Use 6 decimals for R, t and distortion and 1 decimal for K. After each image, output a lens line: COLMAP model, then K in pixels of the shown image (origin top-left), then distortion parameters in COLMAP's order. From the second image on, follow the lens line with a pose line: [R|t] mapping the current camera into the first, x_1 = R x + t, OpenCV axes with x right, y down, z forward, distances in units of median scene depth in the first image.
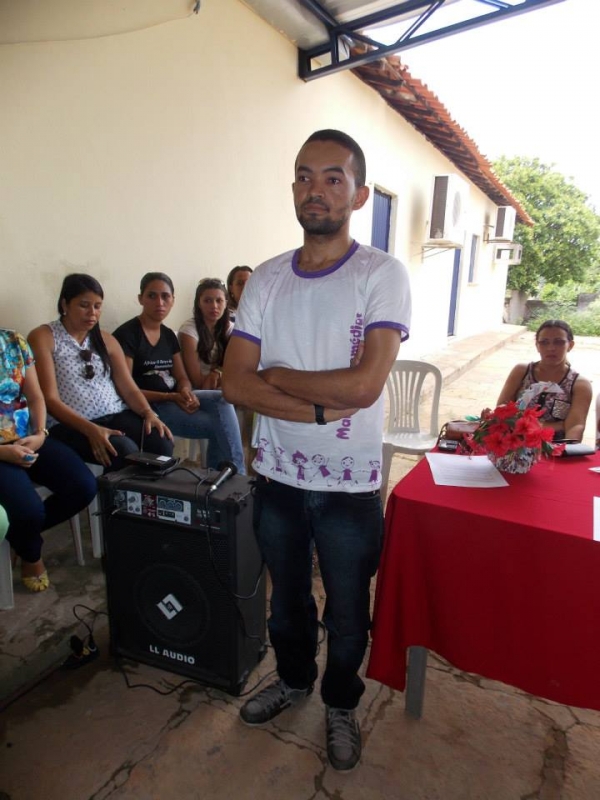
lens RADIAL K [[518.8, 0, 300.0], [0, 518.8, 400.0], [0, 0, 1]] dist [-0.010430, -0.002337]
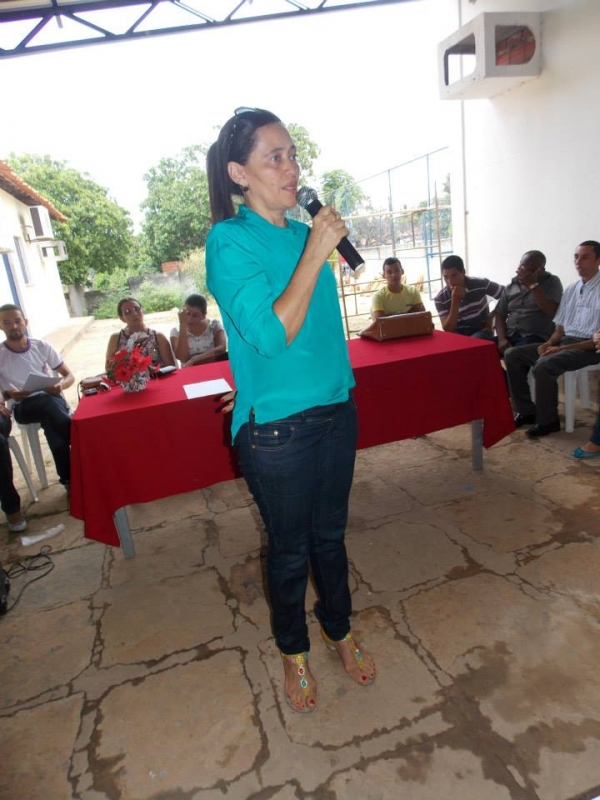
lens RADIAL K [[548.9, 0, 300.4], [0, 548.9, 390.6], [0, 0, 1]] dist [0.020505, -0.005873]
pose [[0.694247, -0.282405, 0.662019, -0.055934], [0.294513, 0.950741, 0.096718, 0.017966], [-0.656722, 0.127827, 0.743220, -0.092611]]
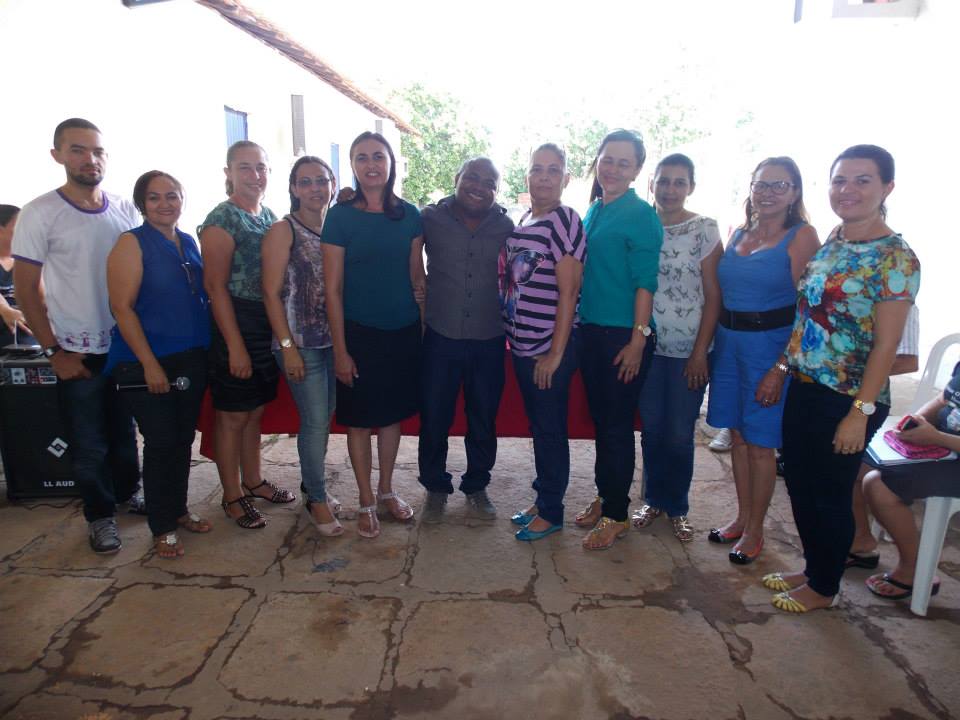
lens RADIAL K [[658.4, 0, 476.1], [0, 658.4, 347.6], [0, 0, 1]] dist [-0.008191, 0.003950]
pose [[0.911667, -0.111424, 0.395536, 0.016107], [0.108960, 0.993630, 0.028768, 0.031575], [-0.396222, 0.016870, 0.918000, -0.165080]]
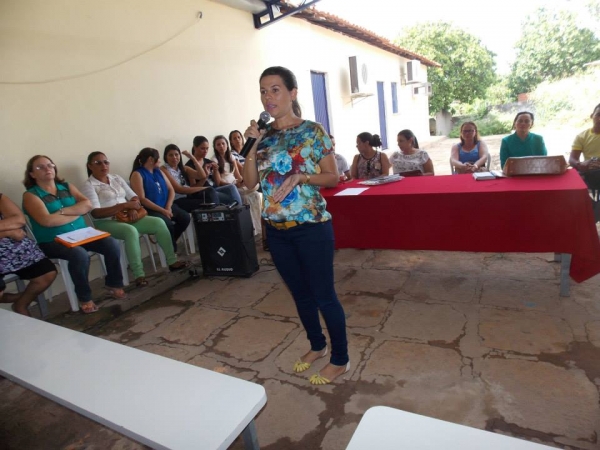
lens RADIAL K [[404.6, 0, 282.0], [0, 404.6, 223.7], [0, 0, 1]] dist [-0.010401, -0.005900]
pose [[0.986439, -0.138411, -0.088206, 0.046655], [0.138634, 0.990337, -0.003620, 0.046316], [0.087854, -0.008657, 0.996096, -0.188018]]
